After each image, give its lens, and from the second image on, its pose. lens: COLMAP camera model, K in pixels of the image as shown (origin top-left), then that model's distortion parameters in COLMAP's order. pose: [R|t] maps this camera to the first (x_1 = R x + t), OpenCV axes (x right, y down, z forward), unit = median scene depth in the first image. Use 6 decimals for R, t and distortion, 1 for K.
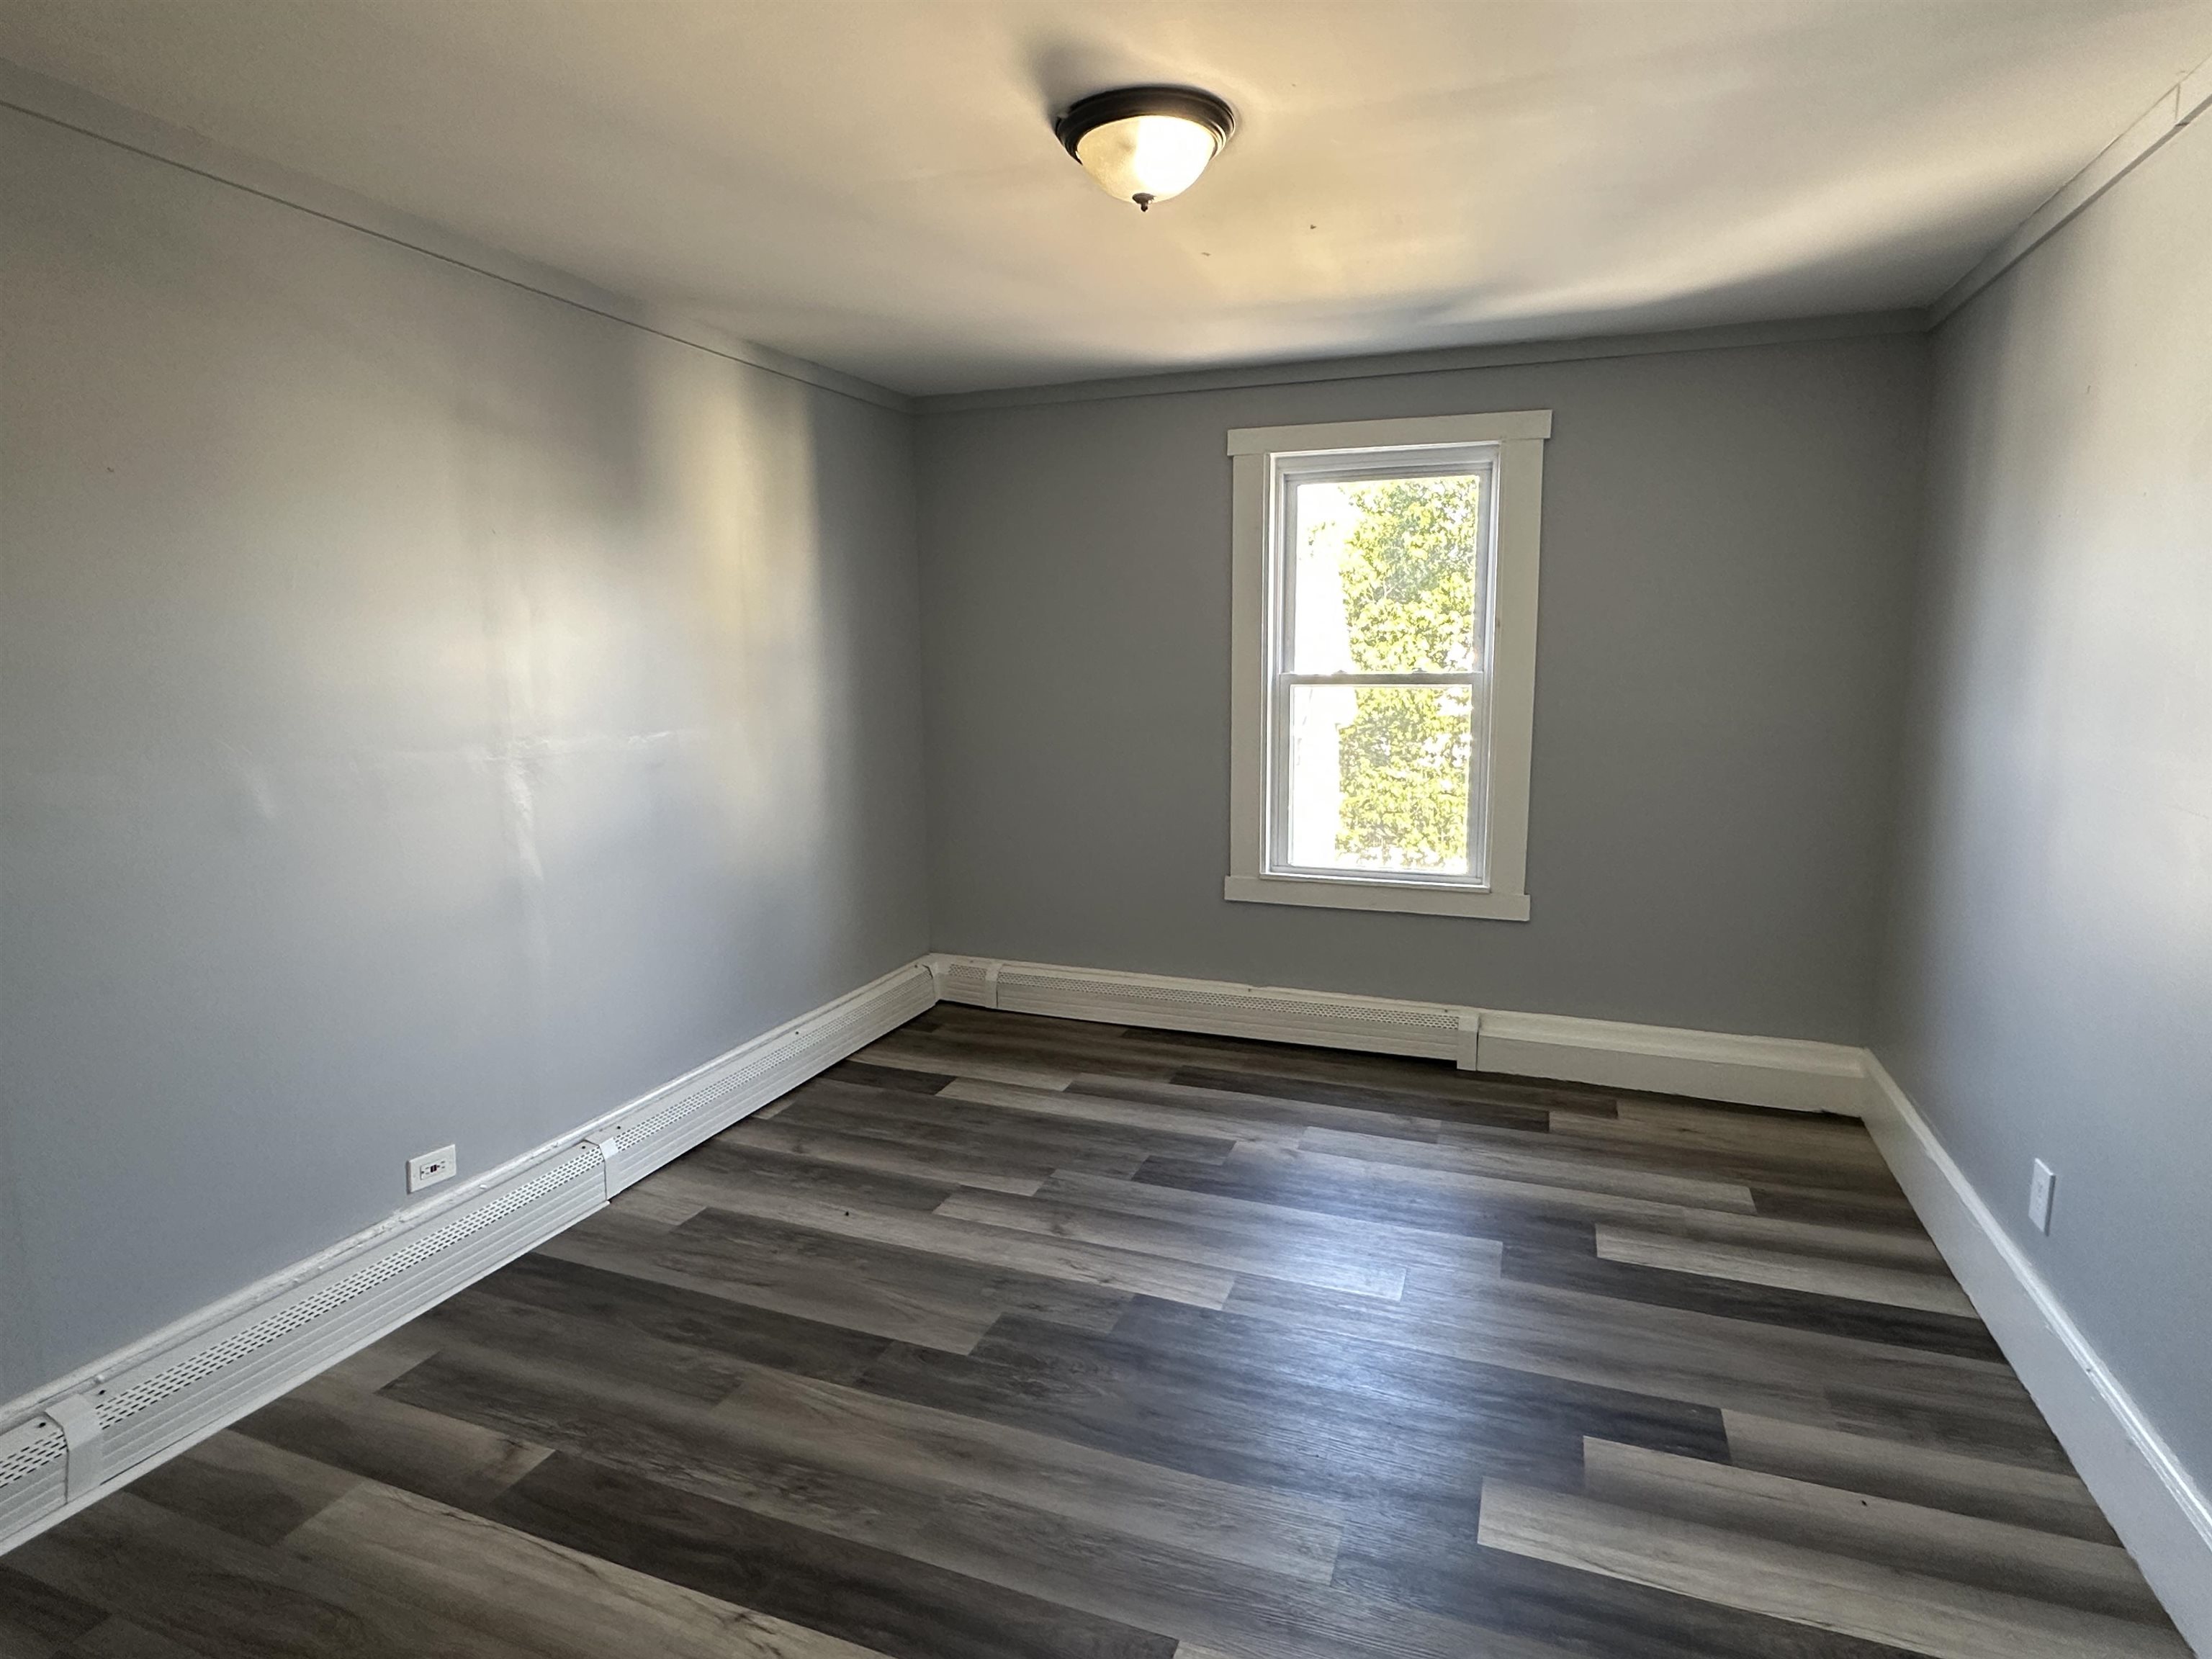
lens RADIAL K [[1181.0, 0, 1099.4], [0, 1181.0, 846.3], [0, 0, 1]] dist [-0.000122, 0.001016]
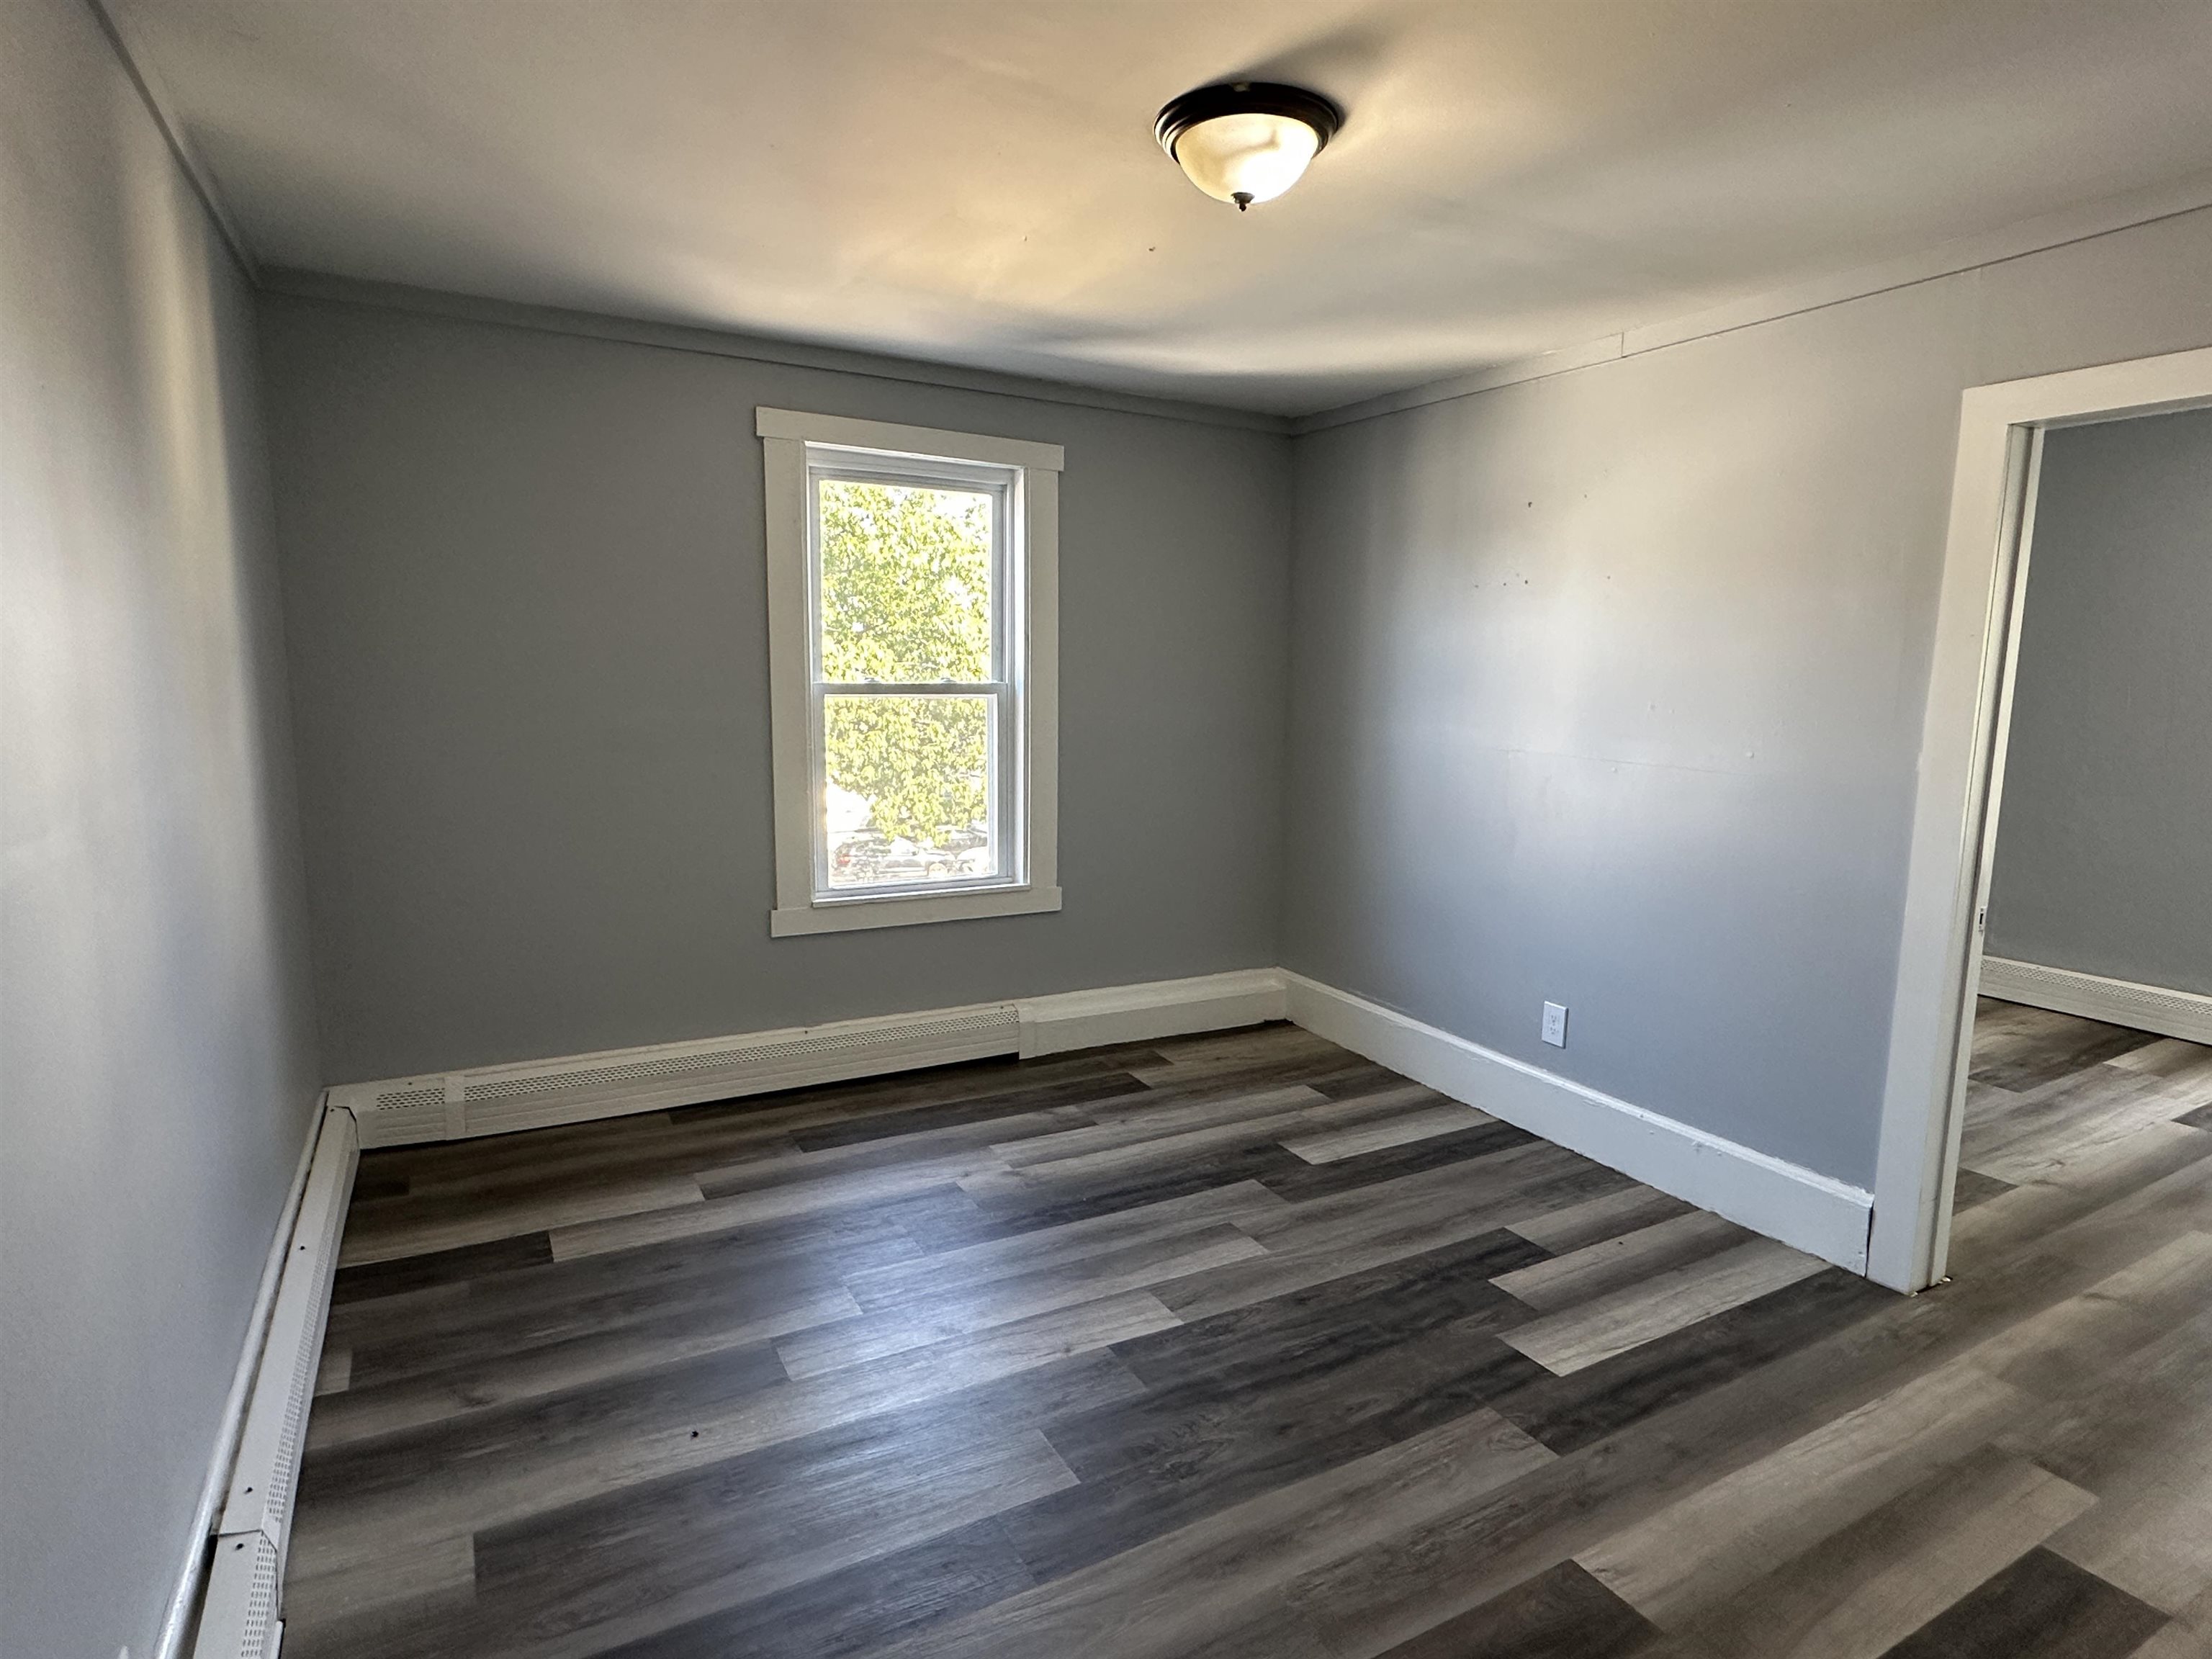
lens RADIAL K [[1181.0, 0, 1110.5], [0, 1181.0, 837.7], [0, 0, 1]] dist [-0.000122, 0.001016]
pose [[0.644719, -0.092319, 0.758825, -0.437225], [0.105330, 0.993940, 0.031432, -0.033090], [-0.757129, 0.059662, 0.650536, 0.253875]]
